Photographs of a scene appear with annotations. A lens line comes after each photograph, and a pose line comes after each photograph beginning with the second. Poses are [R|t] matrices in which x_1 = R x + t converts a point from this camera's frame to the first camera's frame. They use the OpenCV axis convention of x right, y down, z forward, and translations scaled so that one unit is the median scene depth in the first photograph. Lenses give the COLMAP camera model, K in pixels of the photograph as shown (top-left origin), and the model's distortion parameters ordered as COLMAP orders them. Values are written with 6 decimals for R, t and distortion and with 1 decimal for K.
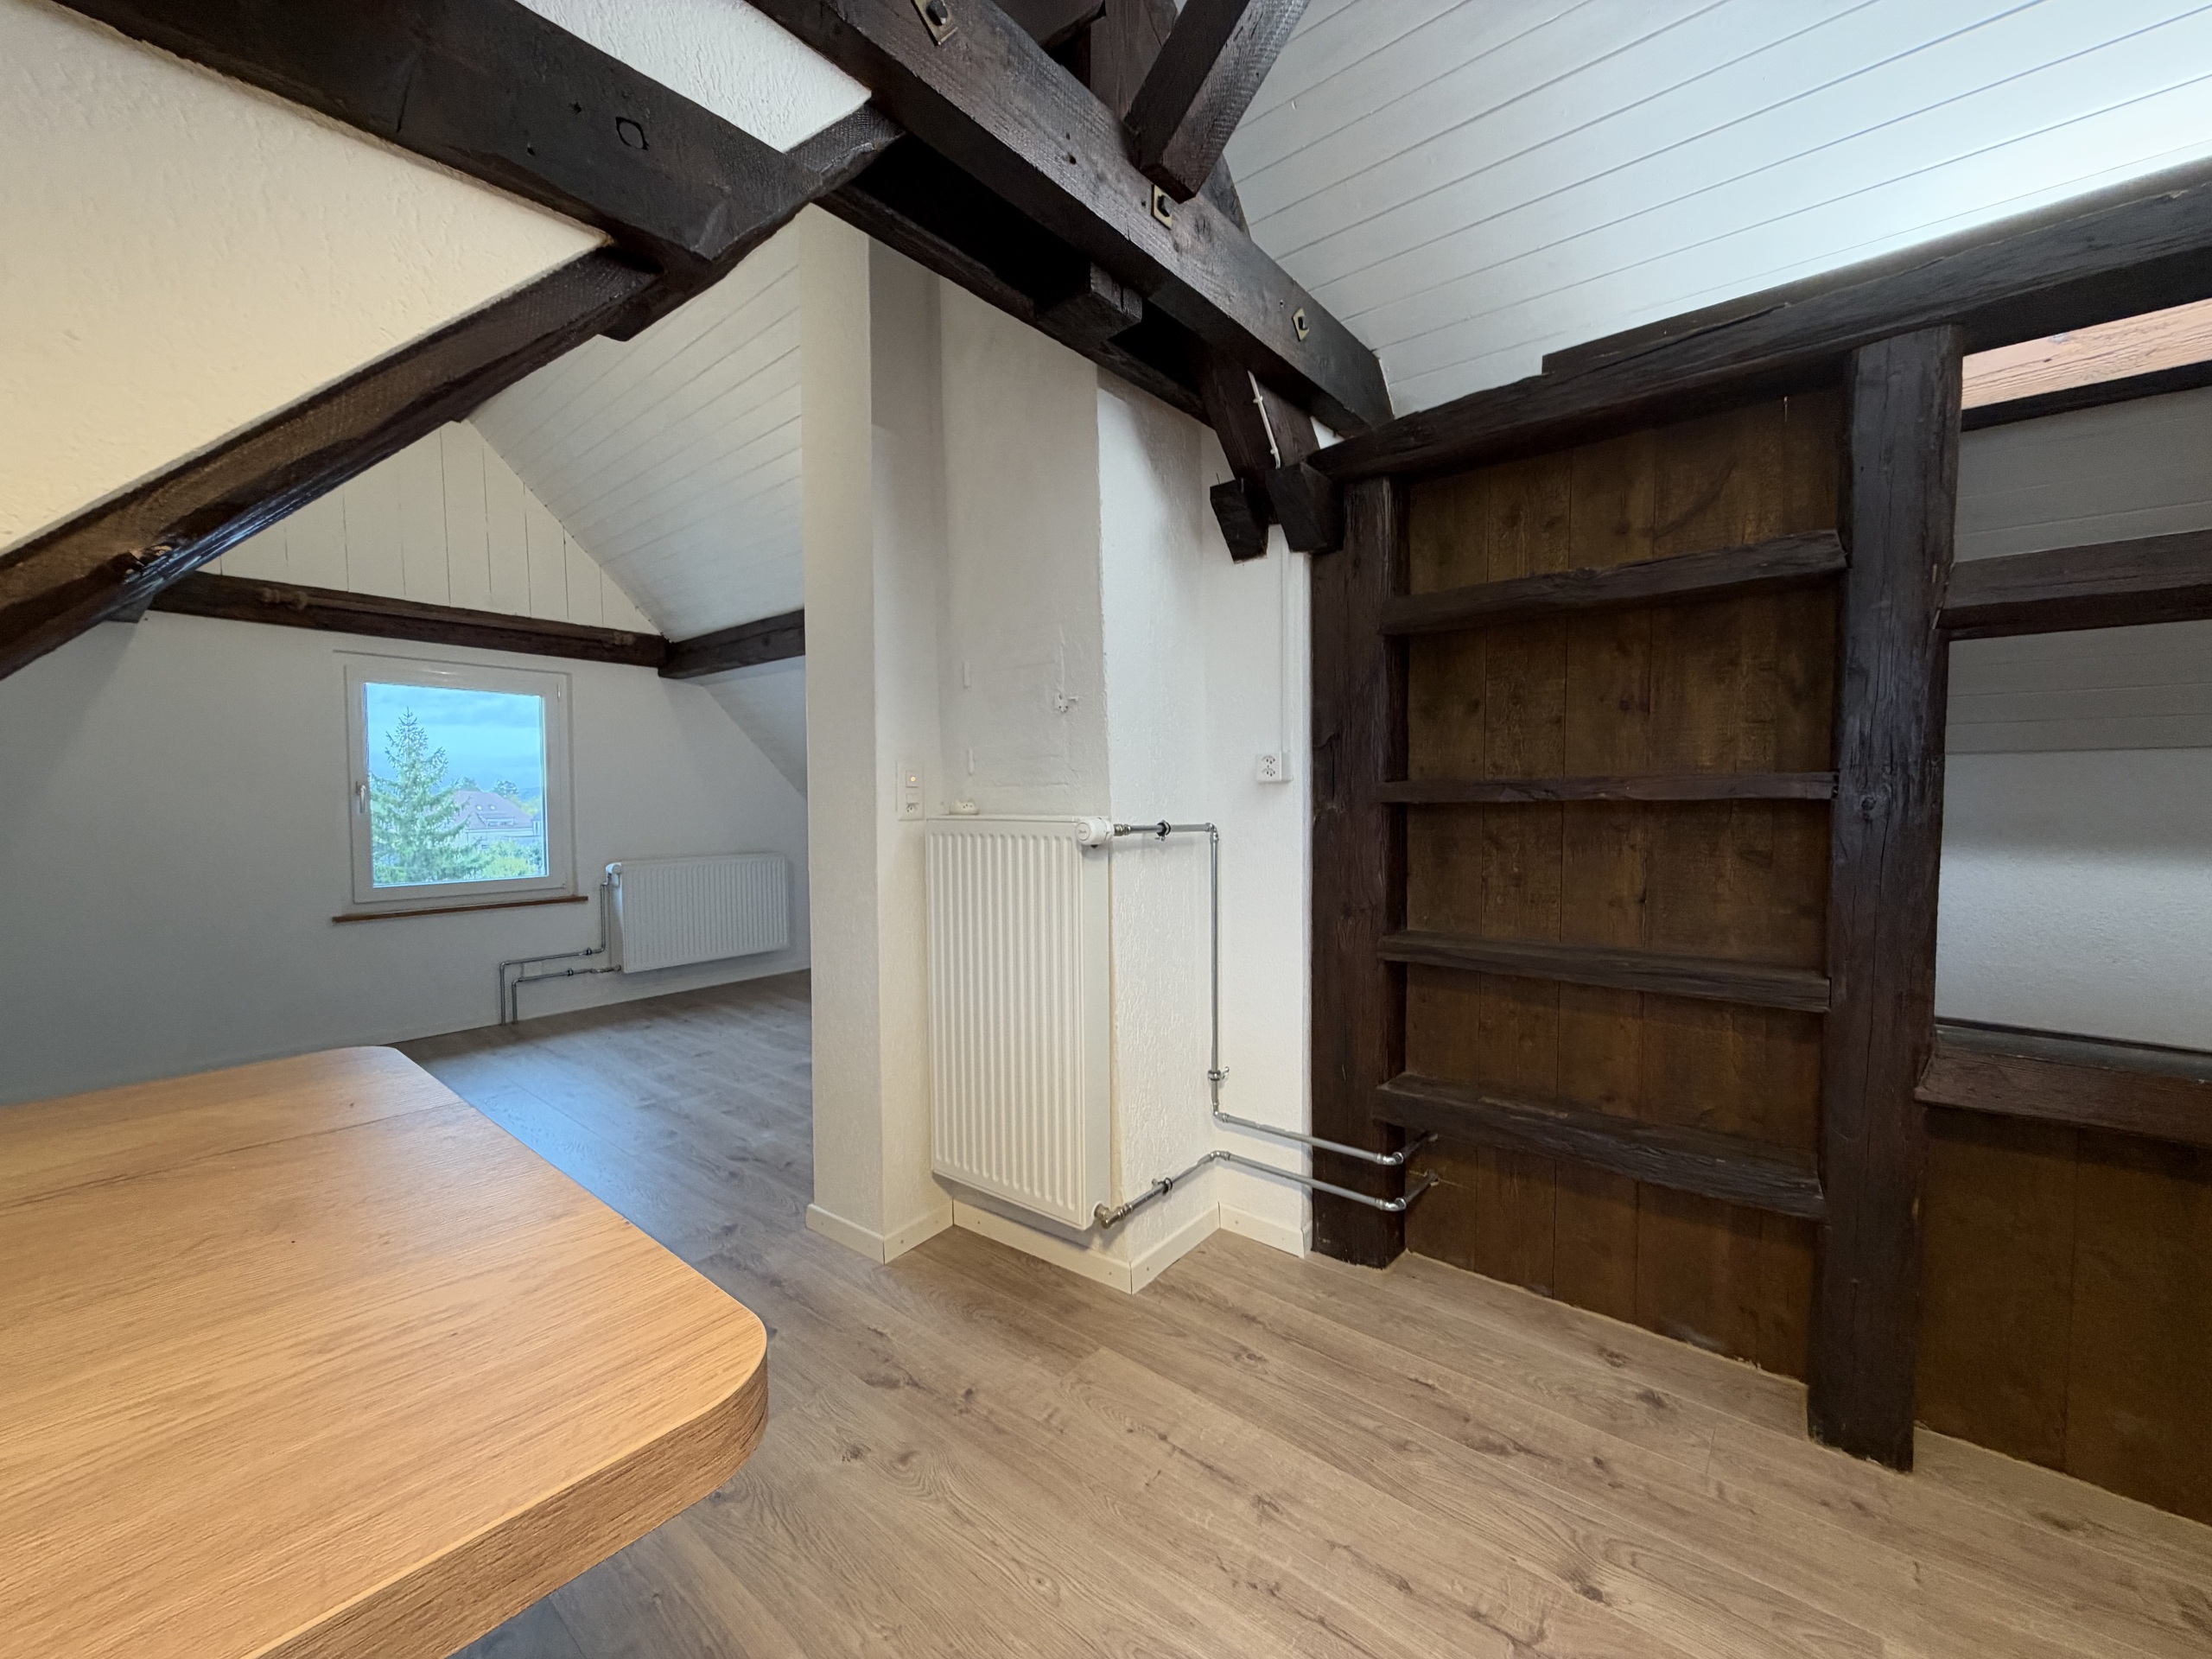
lens RADIAL K [[877.1, 0, 1096.9], [0, 877.1, 828.4], [0, 0, 1]] dist [-0.000077, 0.000256]
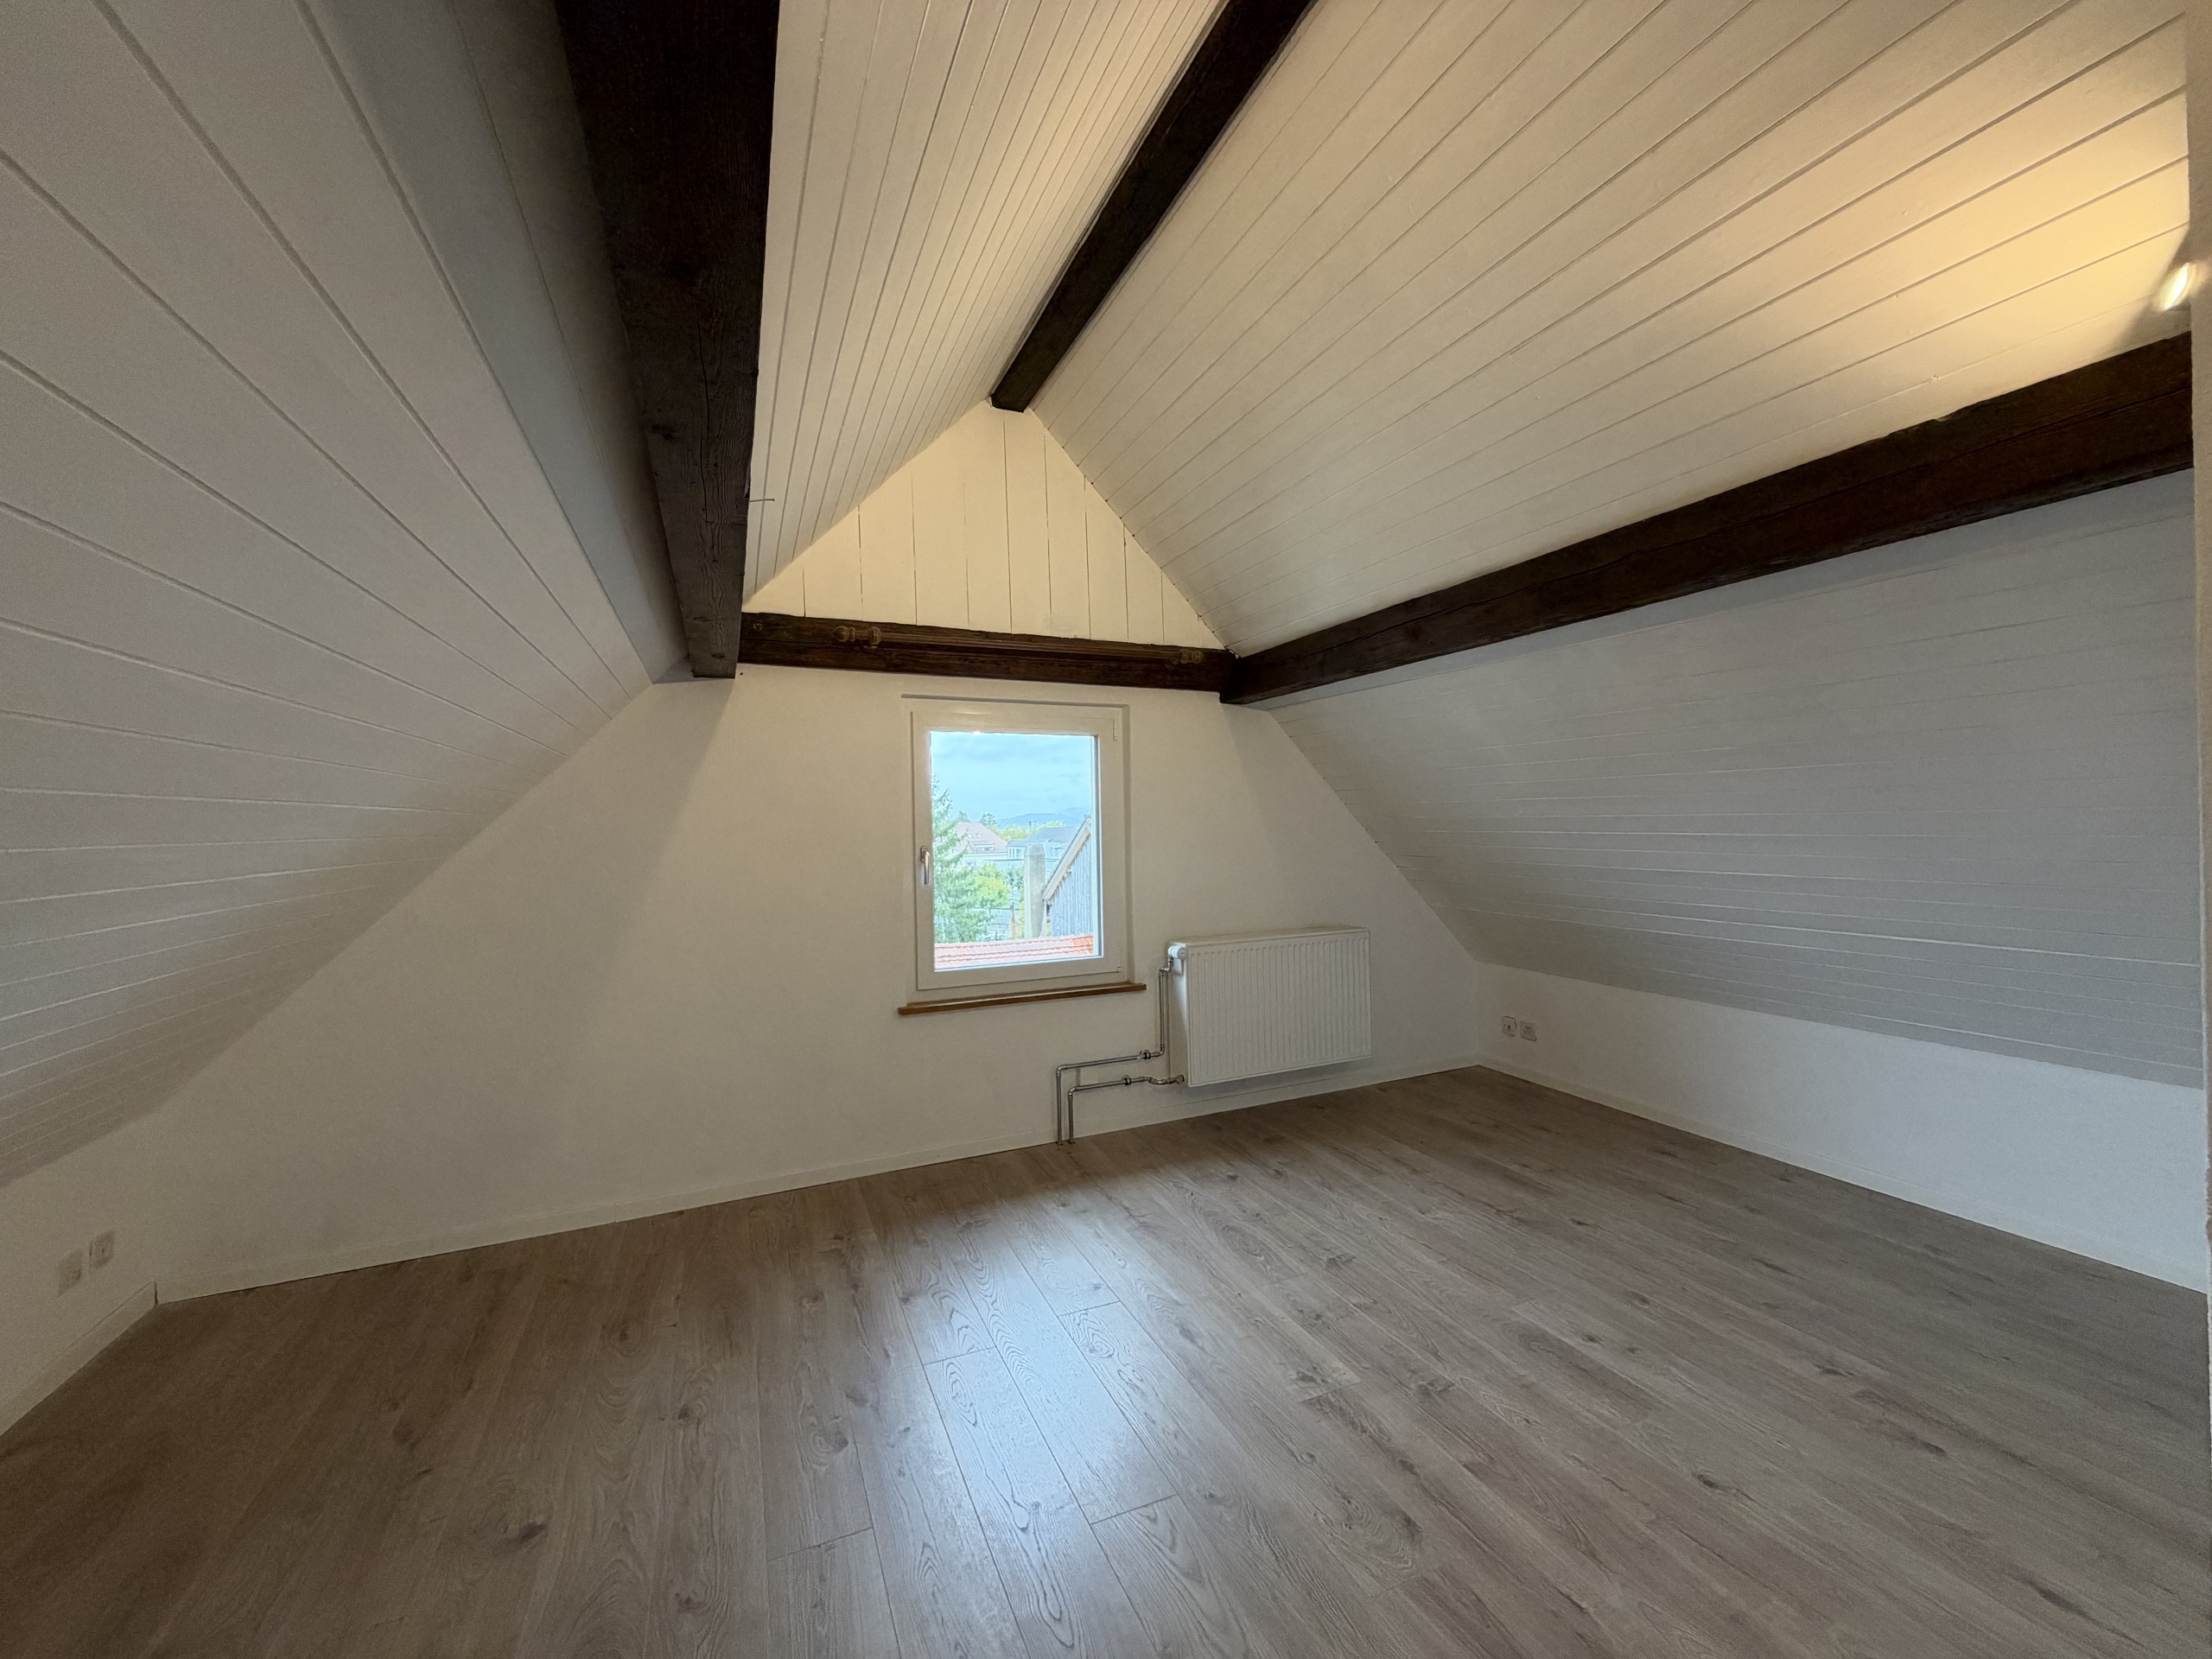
lens RADIAL K [[877.1, 0, 1096.9], [0, 877.1, 828.4], [0, 0, 1]] dist [-0.000077, 0.000256]
pose [[0.893117, -0.008954, -0.449736, -0.268965], [-0.003238, 0.999648, -0.026333, -0.043519], [0.449813, 0.024974, 0.892773, 0.275680]]
